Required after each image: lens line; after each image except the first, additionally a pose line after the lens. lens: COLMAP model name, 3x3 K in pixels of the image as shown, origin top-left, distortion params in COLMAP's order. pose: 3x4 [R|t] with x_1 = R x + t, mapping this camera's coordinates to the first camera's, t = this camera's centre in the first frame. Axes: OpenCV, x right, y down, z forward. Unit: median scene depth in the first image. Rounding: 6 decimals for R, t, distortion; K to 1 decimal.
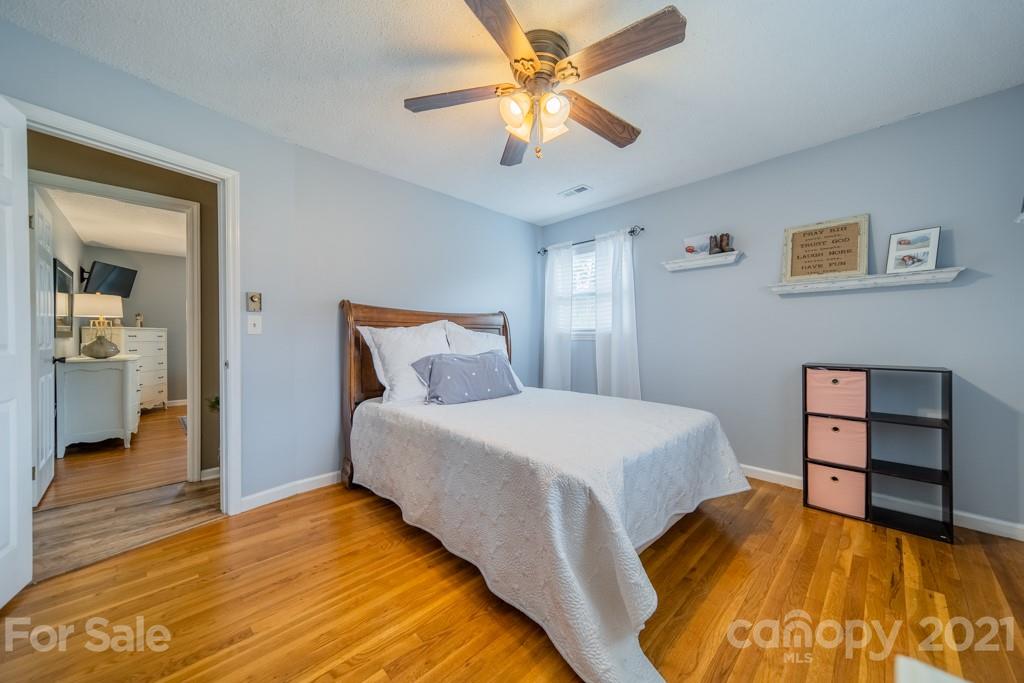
lens RADIAL K [[363.1, 0, 511.7], [0, 363.1, 340.6], [0, 0, 1]] dist [0.003429, -0.000051]
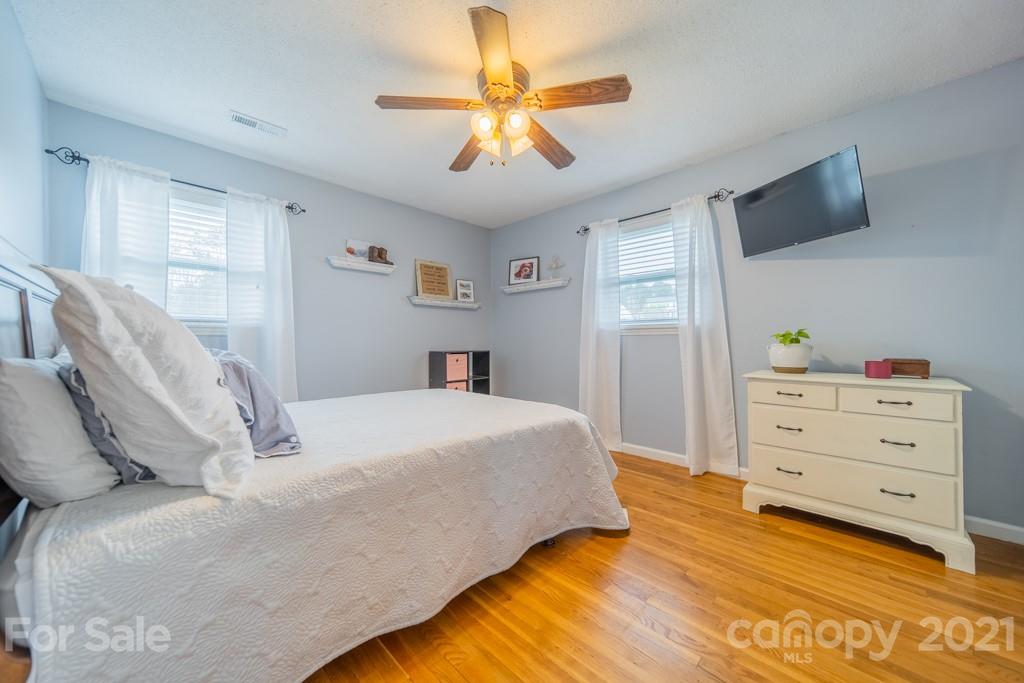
lens RADIAL K [[363.1, 0, 511.8], [0, 363.1, 340.1], [0, 0, 1]] dist [0.003429, -0.000051]
pose [[-0.018417, 0.001708, 0.999829, -0.809615], [0.003686, 0.999992, -0.001640, 0.020282], [-0.999824, 0.003655, -0.018423, 0.764798]]
